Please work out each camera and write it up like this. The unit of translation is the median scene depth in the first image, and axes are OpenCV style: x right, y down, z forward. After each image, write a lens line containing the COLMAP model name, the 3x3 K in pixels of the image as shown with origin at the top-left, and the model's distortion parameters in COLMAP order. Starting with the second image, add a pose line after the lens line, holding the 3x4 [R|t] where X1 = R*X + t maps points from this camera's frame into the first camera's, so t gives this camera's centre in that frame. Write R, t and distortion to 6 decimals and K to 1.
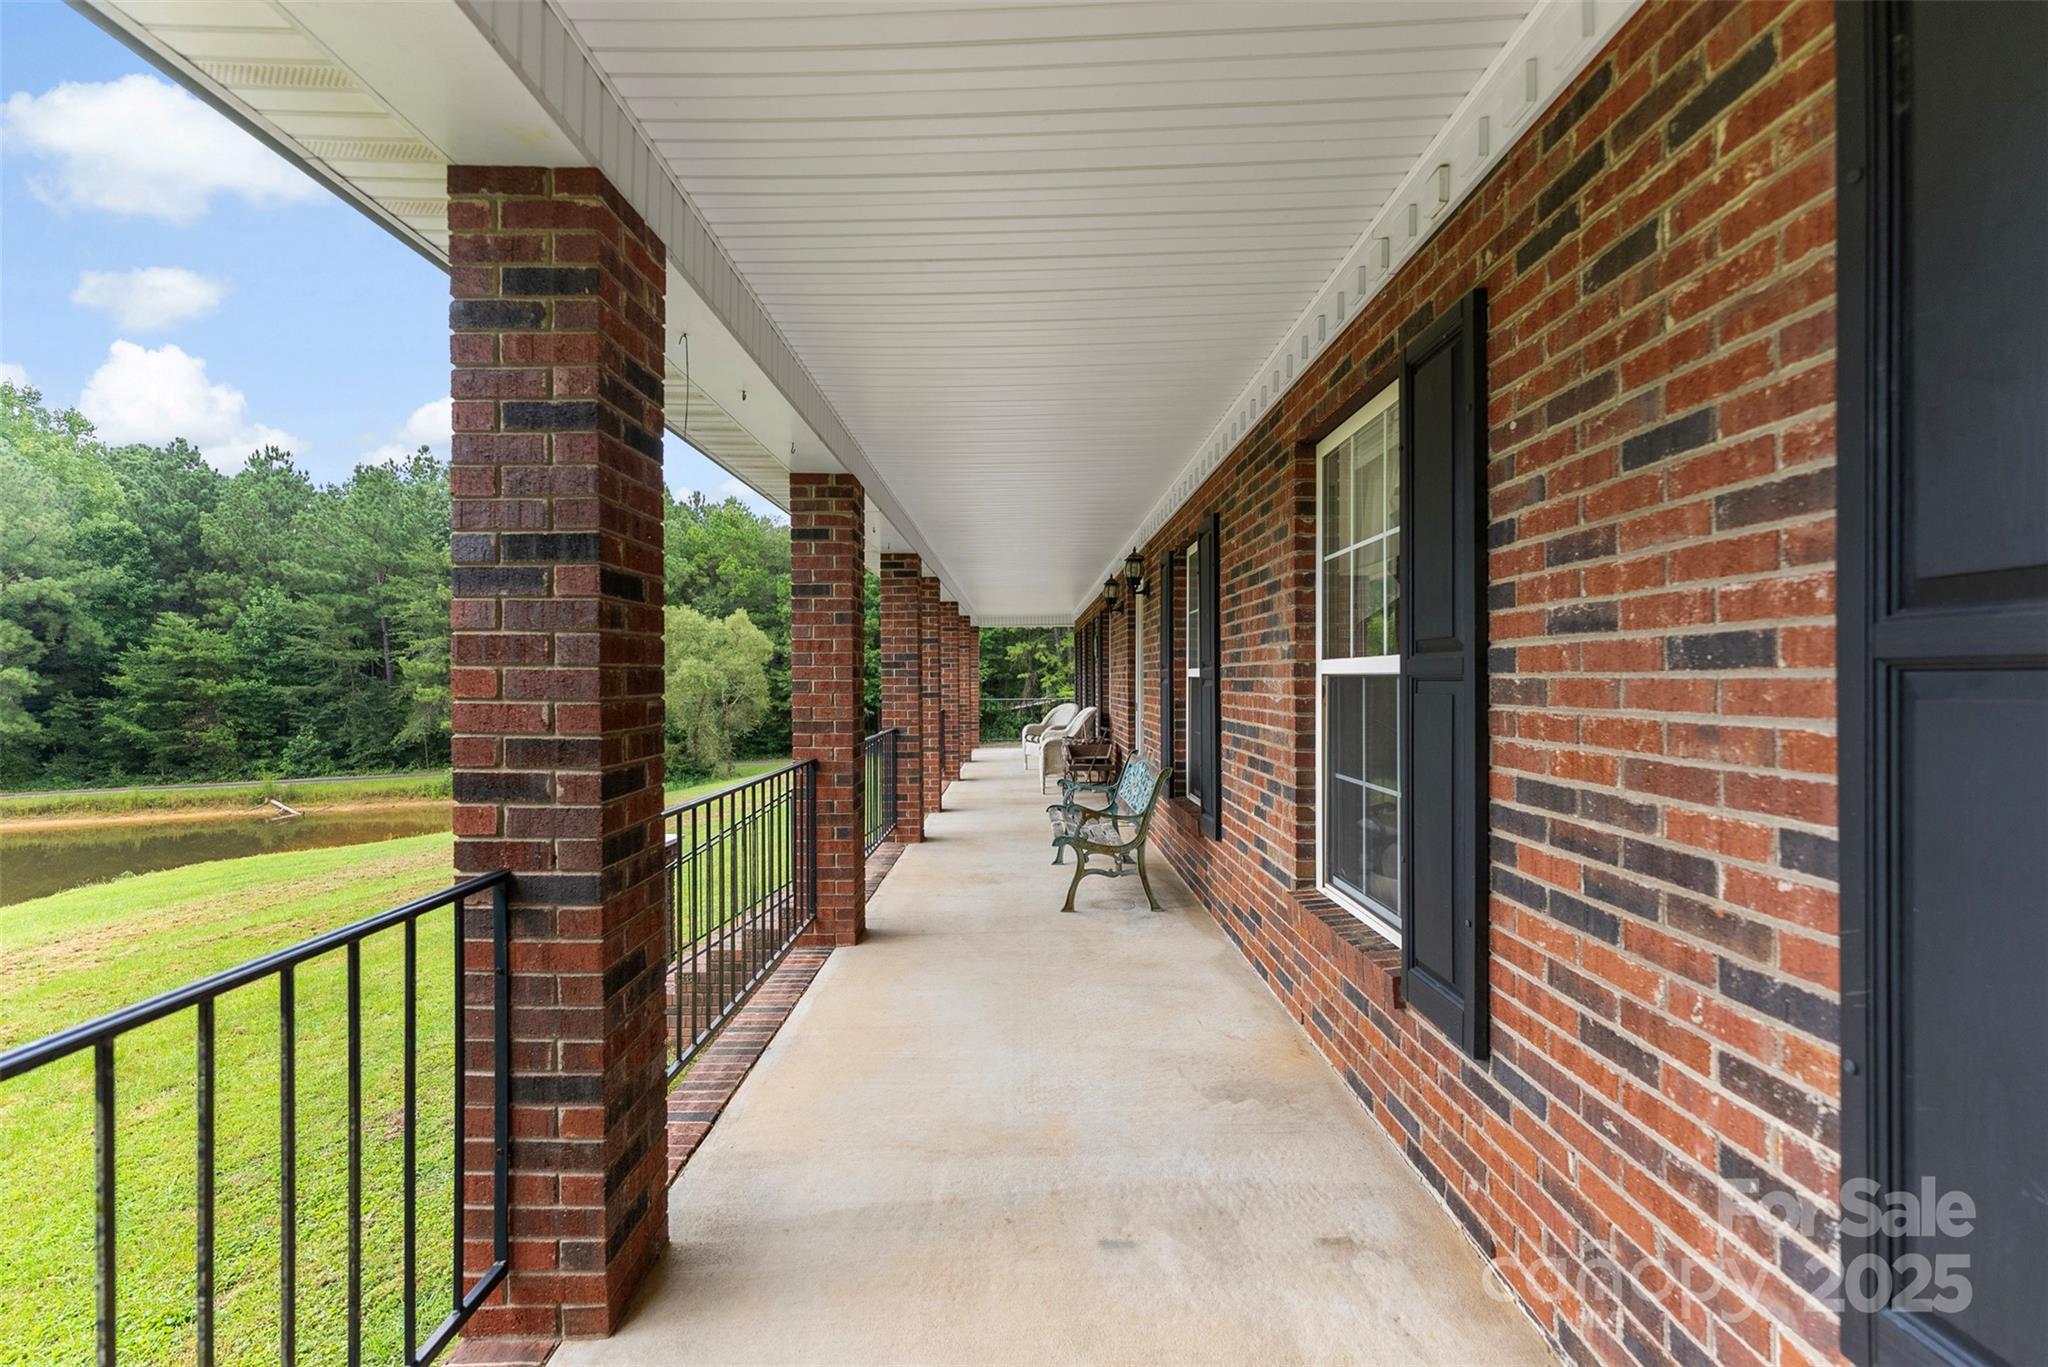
lens RADIAL K [[836.2, 0, 1019.1], [0, 836.2, 685.4], [0, 0, 1]] dist [-0.001059, 0.000013]
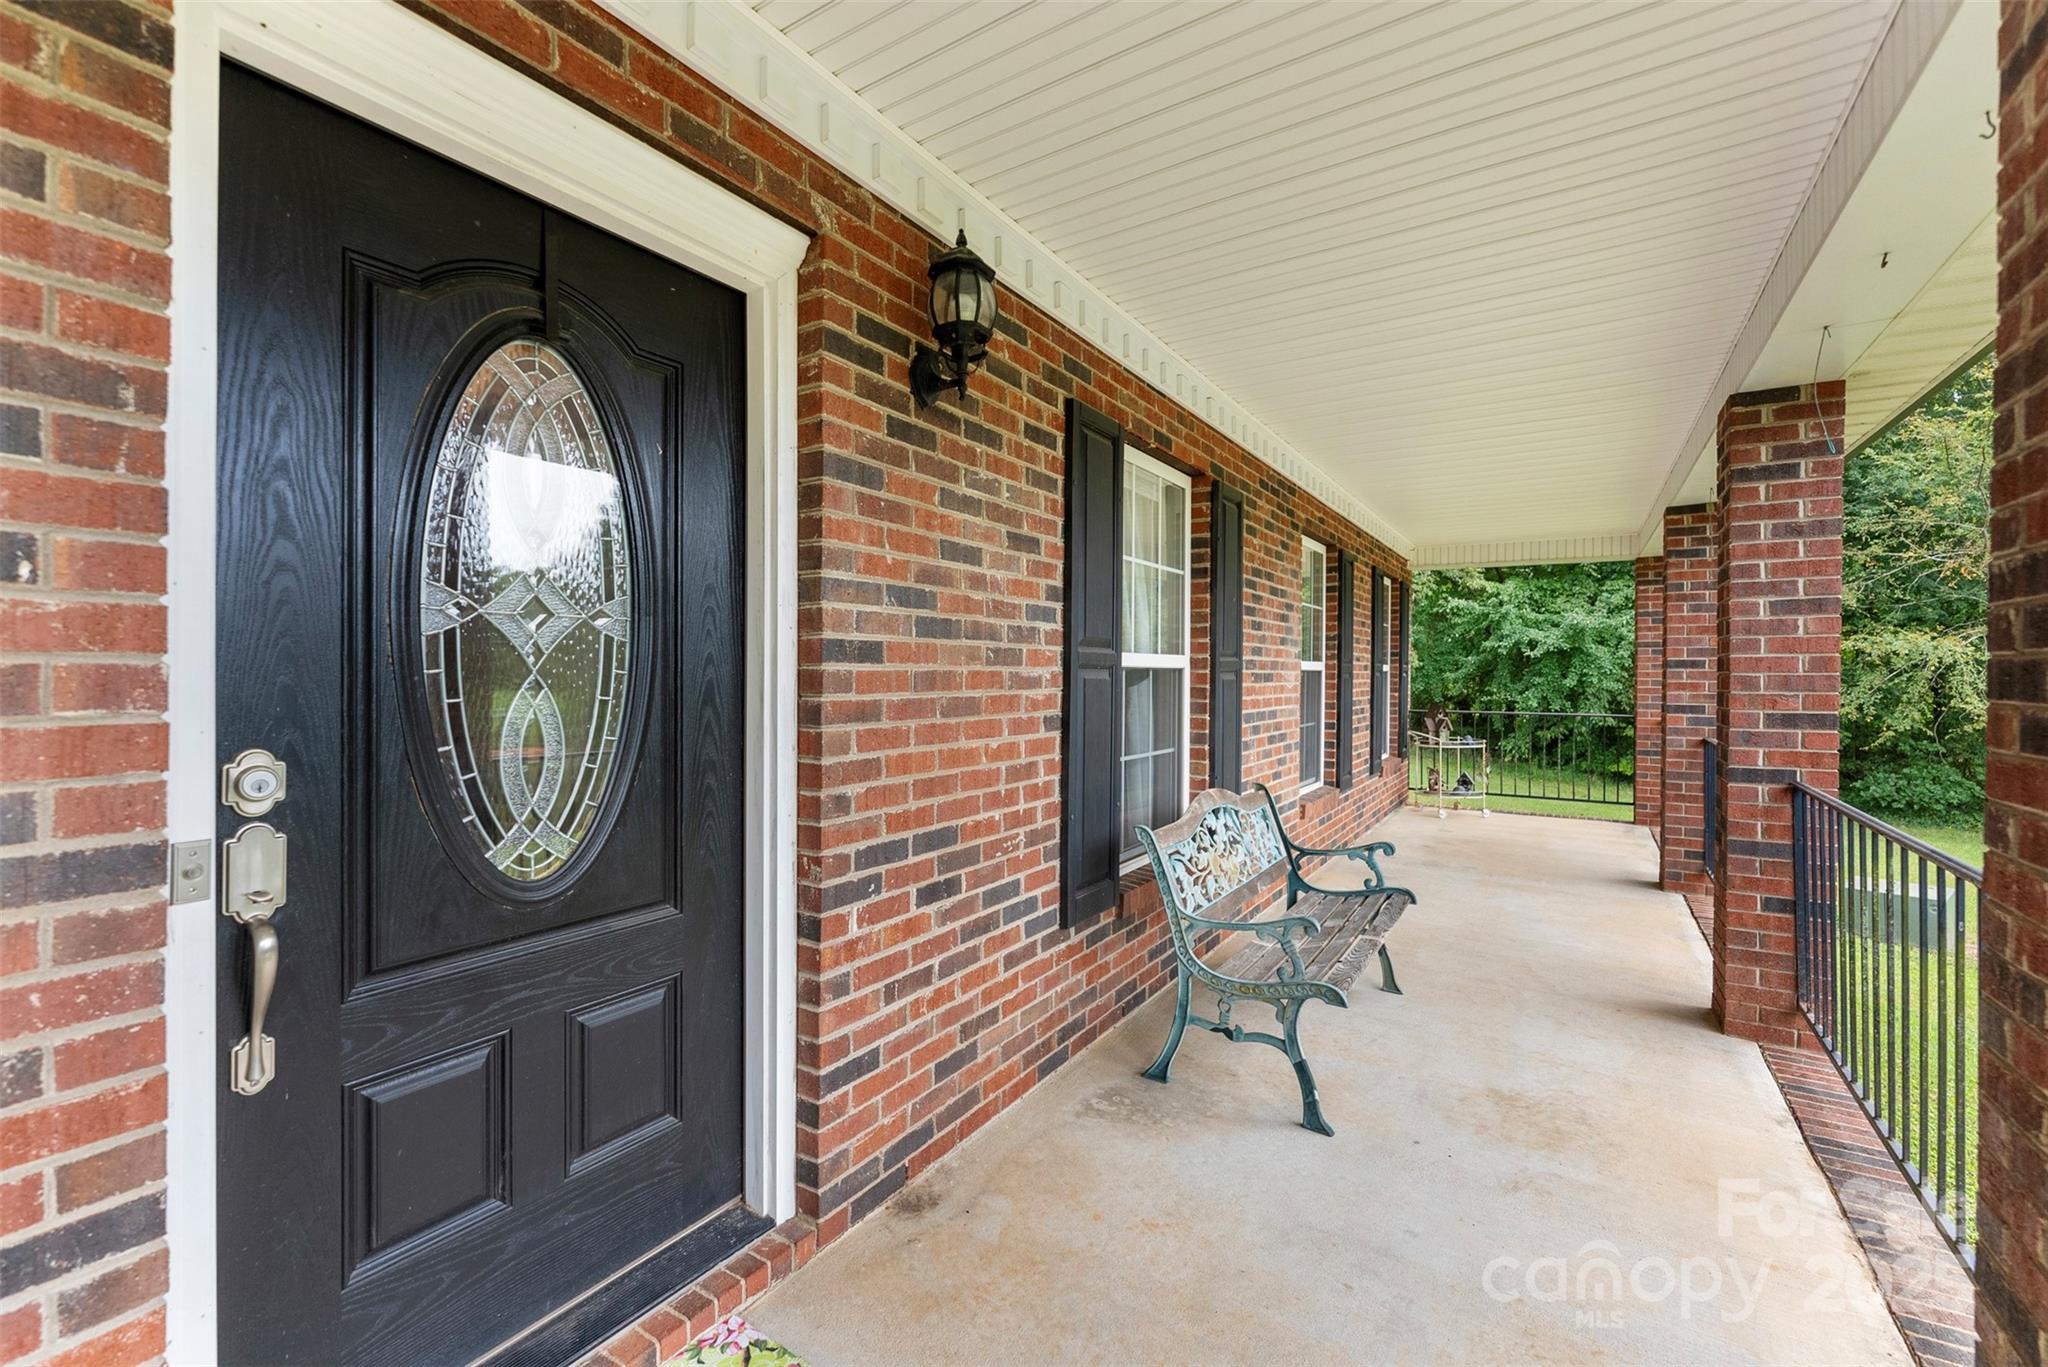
lens RADIAL K [[861.5, 0, 1022.5], [0, 861.5, 675.1], [0, 0, 1]] dist [0.000143, 0.000003]
pose [[-0.844347, 0.003366, 0.535787, -0.175310], [0.005748, 0.999980, 0.002776, -0.016626], [-0.535767, 0.005424, -0.844349, 4.566974]]
